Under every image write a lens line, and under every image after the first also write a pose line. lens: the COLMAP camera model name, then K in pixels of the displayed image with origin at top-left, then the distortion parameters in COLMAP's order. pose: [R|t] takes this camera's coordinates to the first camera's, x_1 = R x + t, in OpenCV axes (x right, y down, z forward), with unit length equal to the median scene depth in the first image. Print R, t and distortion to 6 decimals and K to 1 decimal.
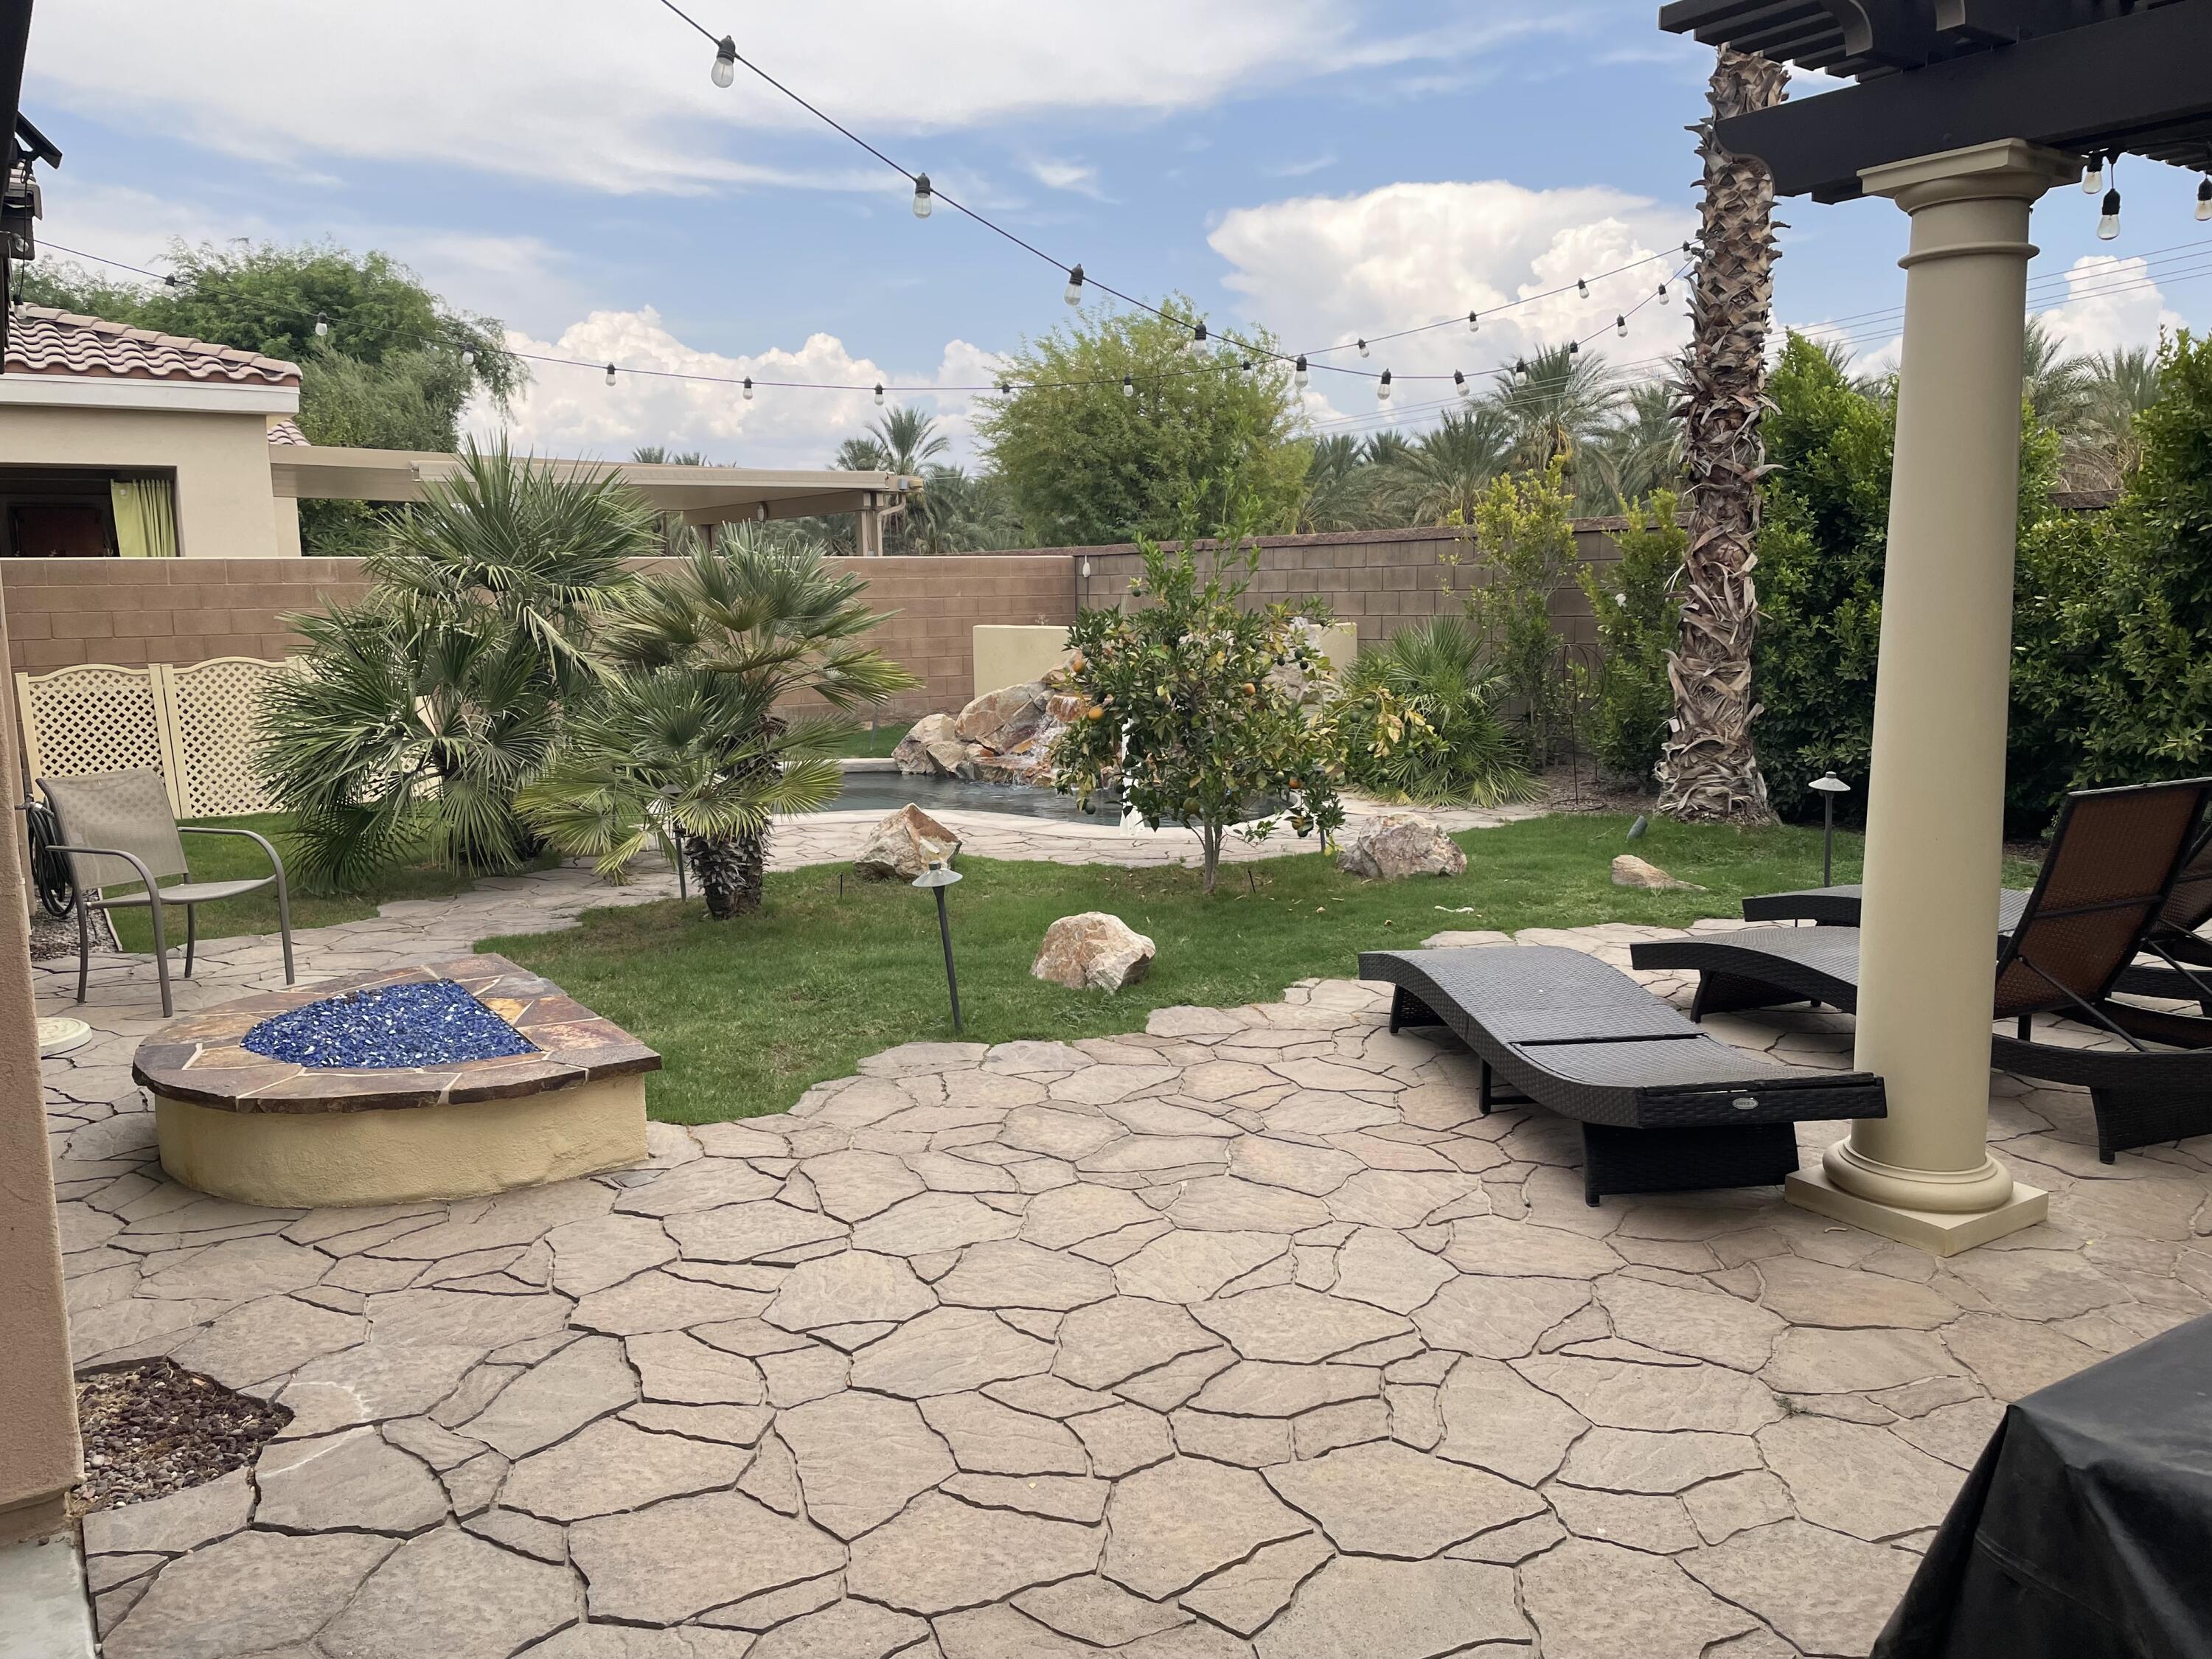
lens RADIAL K [[1657.8, 0, 1085.7], [0, 1657.8, 803.0], [0, 0, 1]] dist [0.090264, -0.110944]
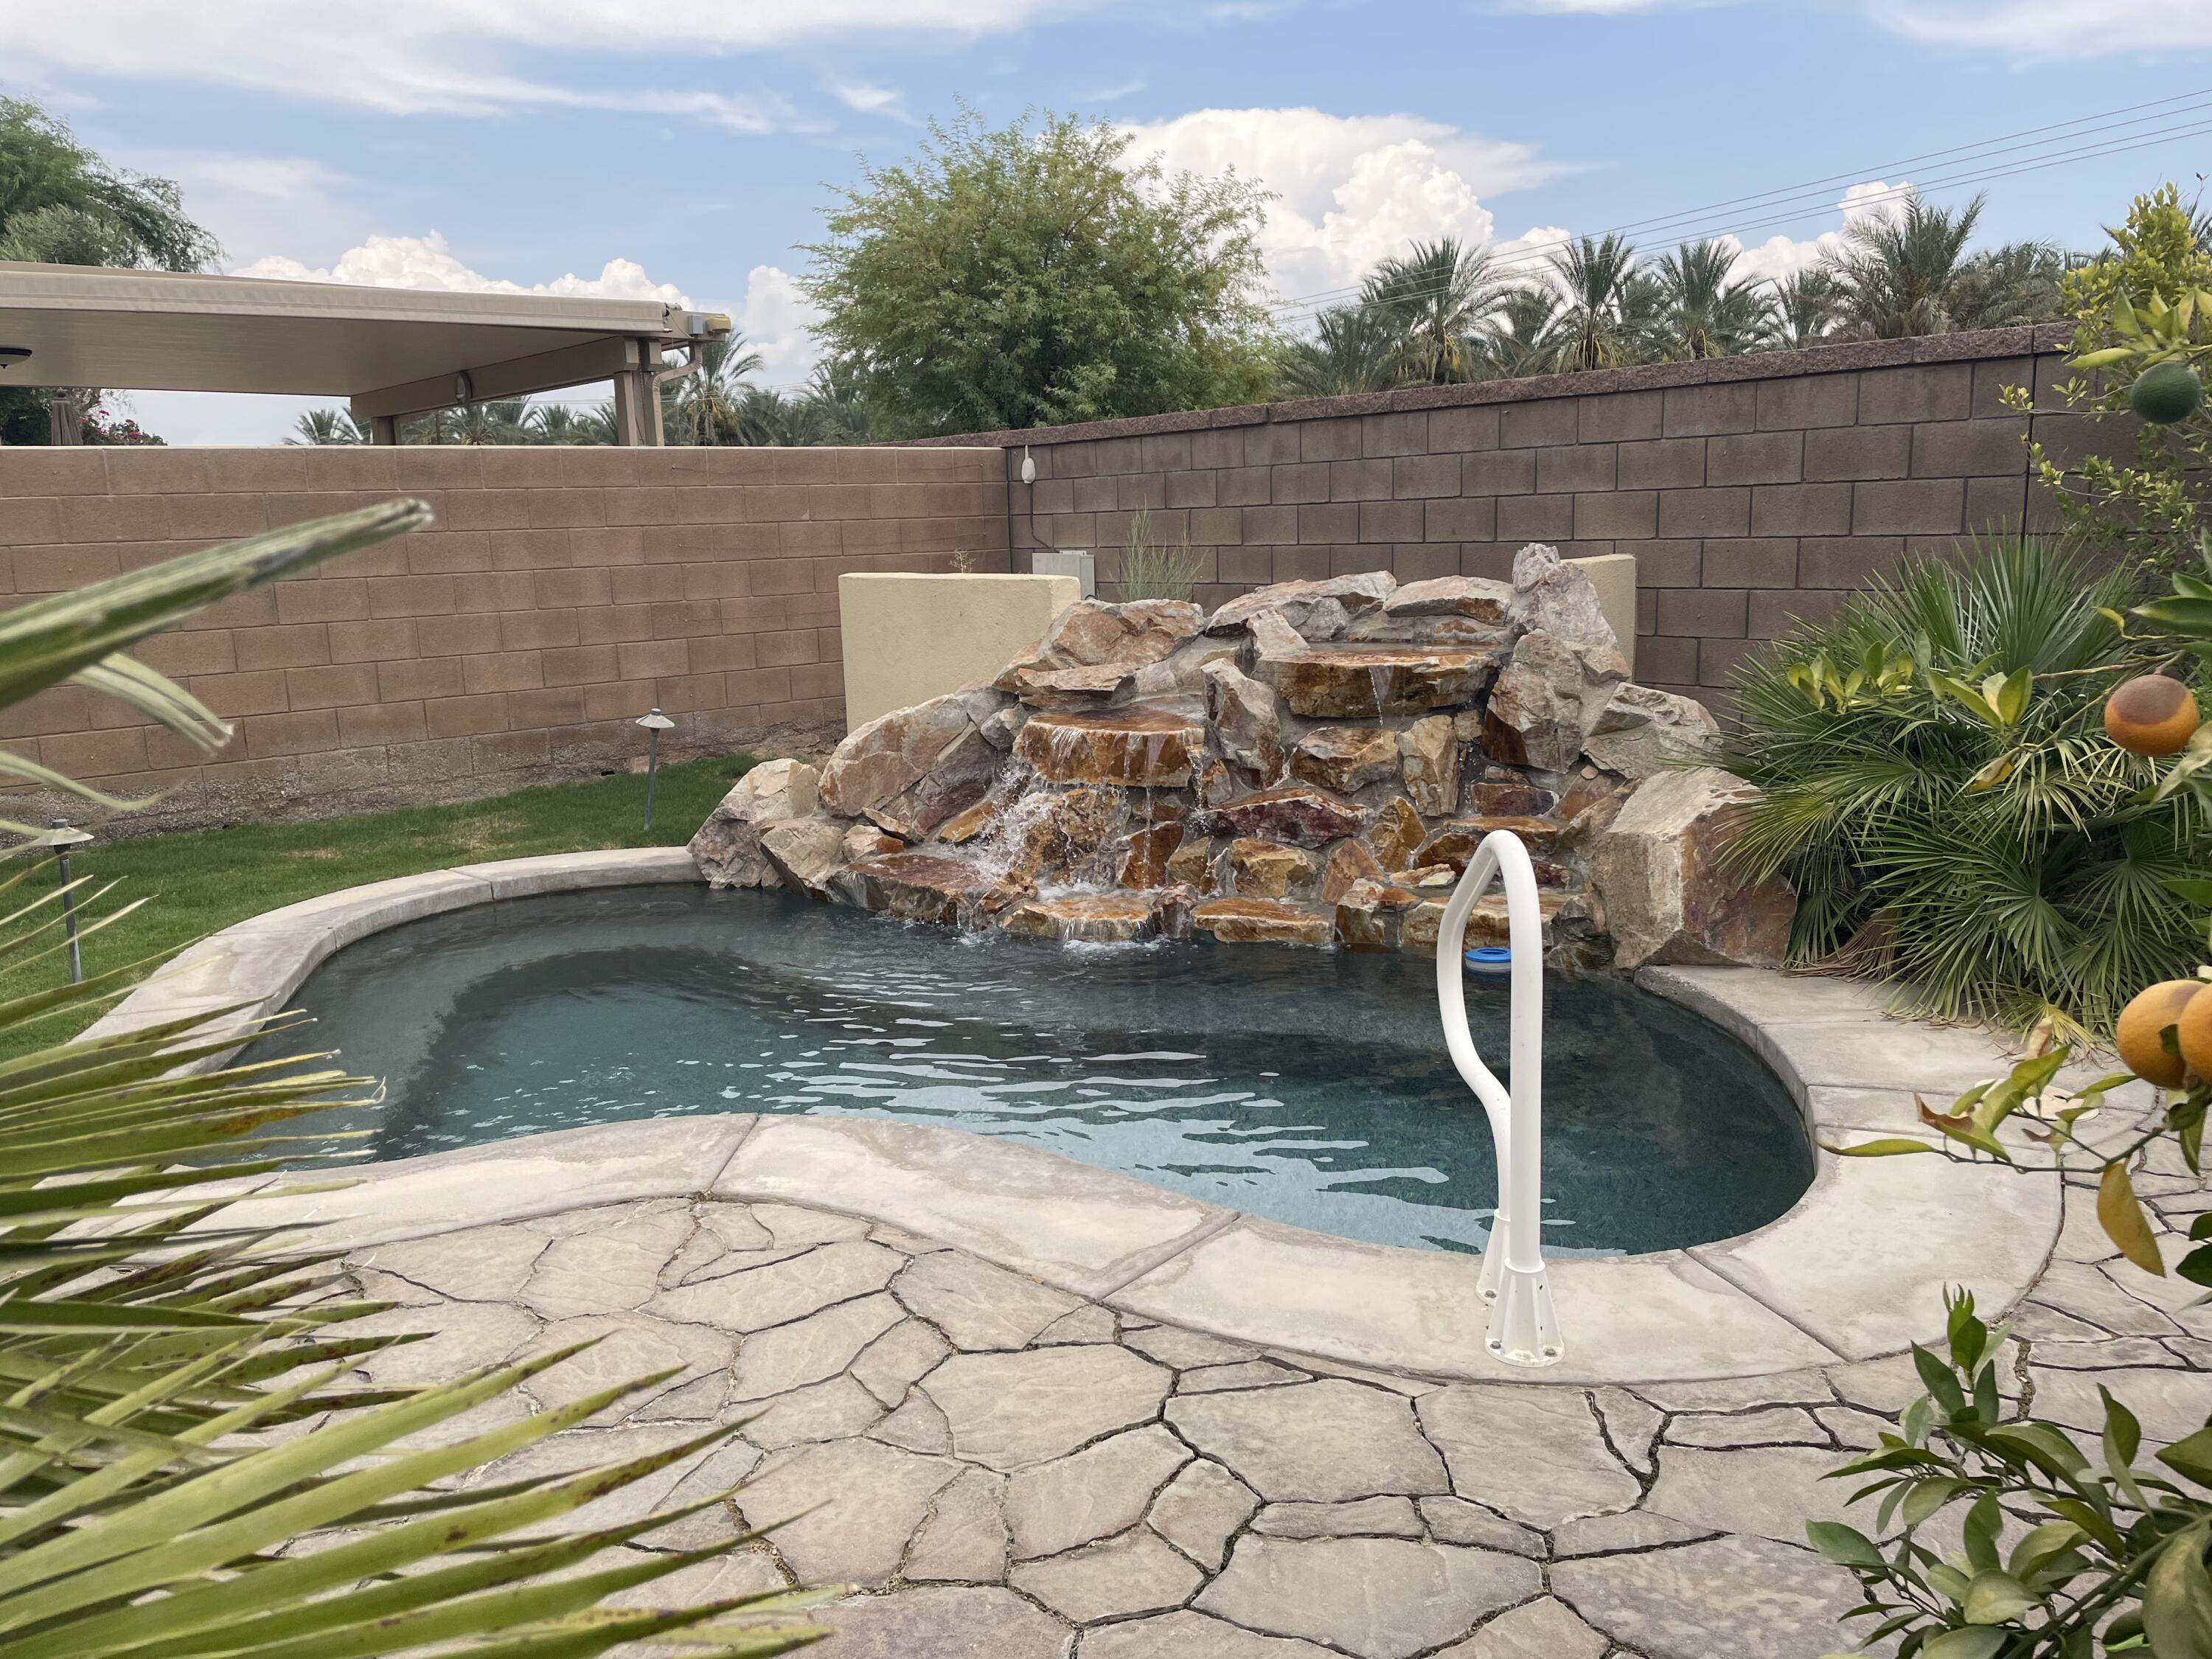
lens RADIAL K [[1696.3, 0, 1106.0], [0, 1696.3, 829.5], [0, 0, 1]] dist [0.112526, -0.150295]
pose [[0.993760, -0.035263, 0.105817, -0.061573], [0.029897, 0.998206, 0.051880, -0.072515], [-0.107457, -0.048392, 0.993031, 0.633730]]
